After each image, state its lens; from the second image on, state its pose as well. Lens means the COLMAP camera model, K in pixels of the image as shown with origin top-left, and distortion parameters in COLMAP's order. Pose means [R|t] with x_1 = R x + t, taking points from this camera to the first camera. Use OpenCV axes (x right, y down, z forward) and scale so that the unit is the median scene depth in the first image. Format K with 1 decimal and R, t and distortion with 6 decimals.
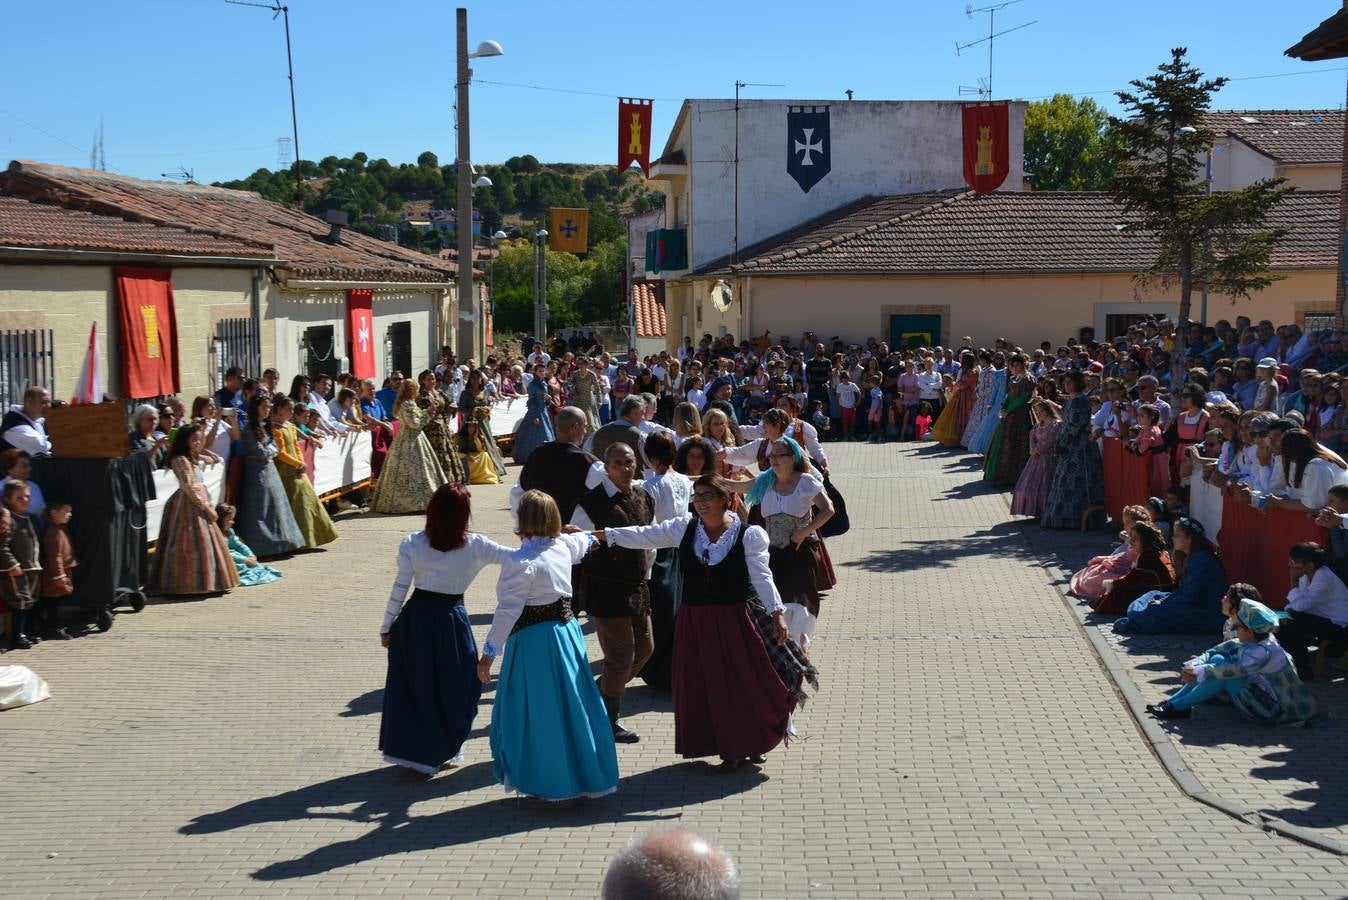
lens RADIAL K [[2013.7, 0, 726.7], [0, 2013.7, 450.2], [0, 0, 1]] dist [0.038640, 0.906147]
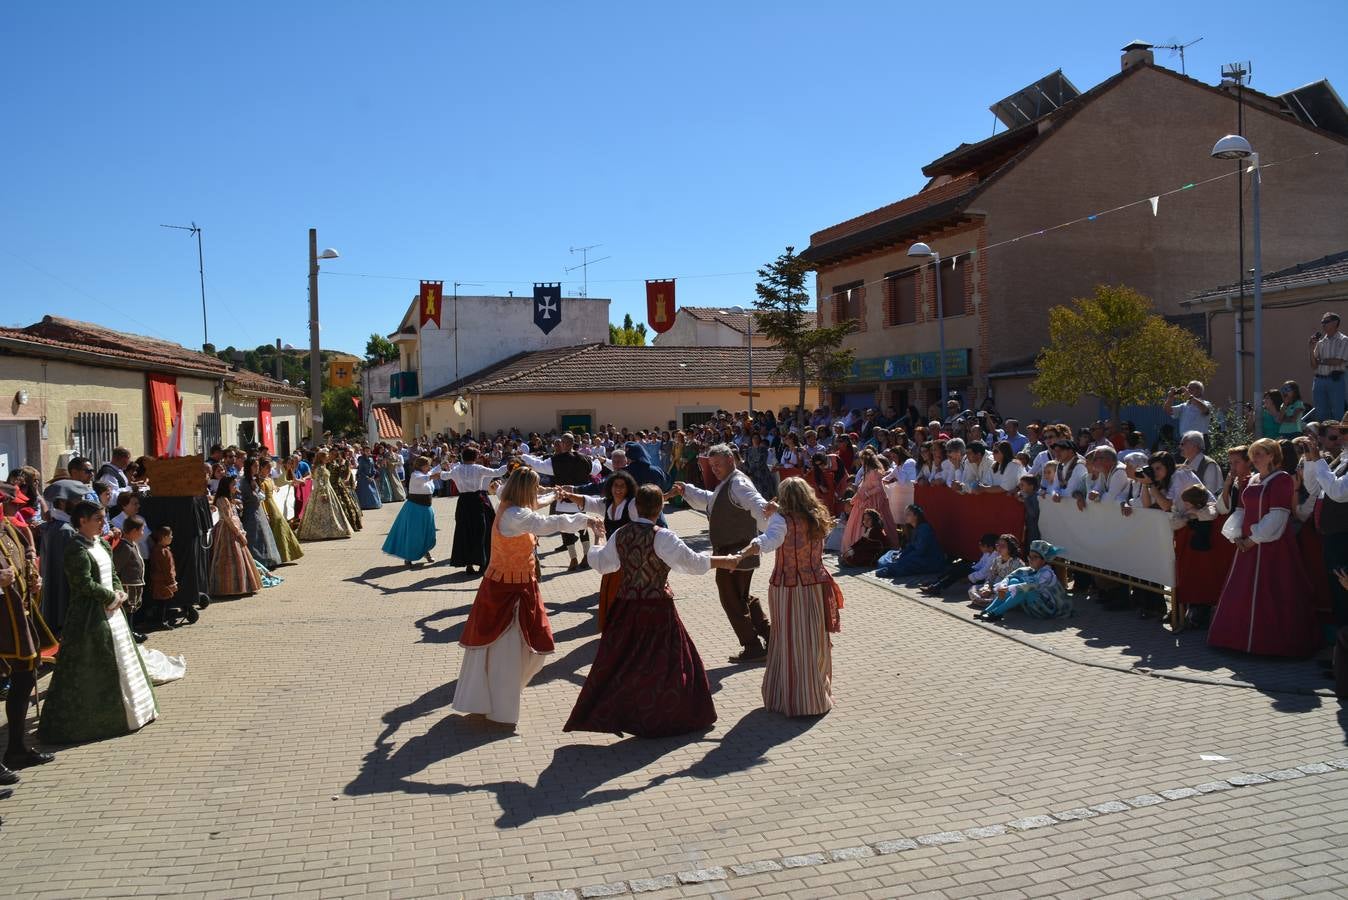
lens RADIAL K [[1069.1, 0, 674.0], [0, 1069.1, 450.0], [0, 0, 1]] dist [-0.177631, 0.120138]
pose [[0.950158, -0.029212, 0.310396, -0.134443], [0.047475, 0.997547, -0.051446, 0.015380], [-0.308131, 0.063618, 0.949214, 0.151941]]
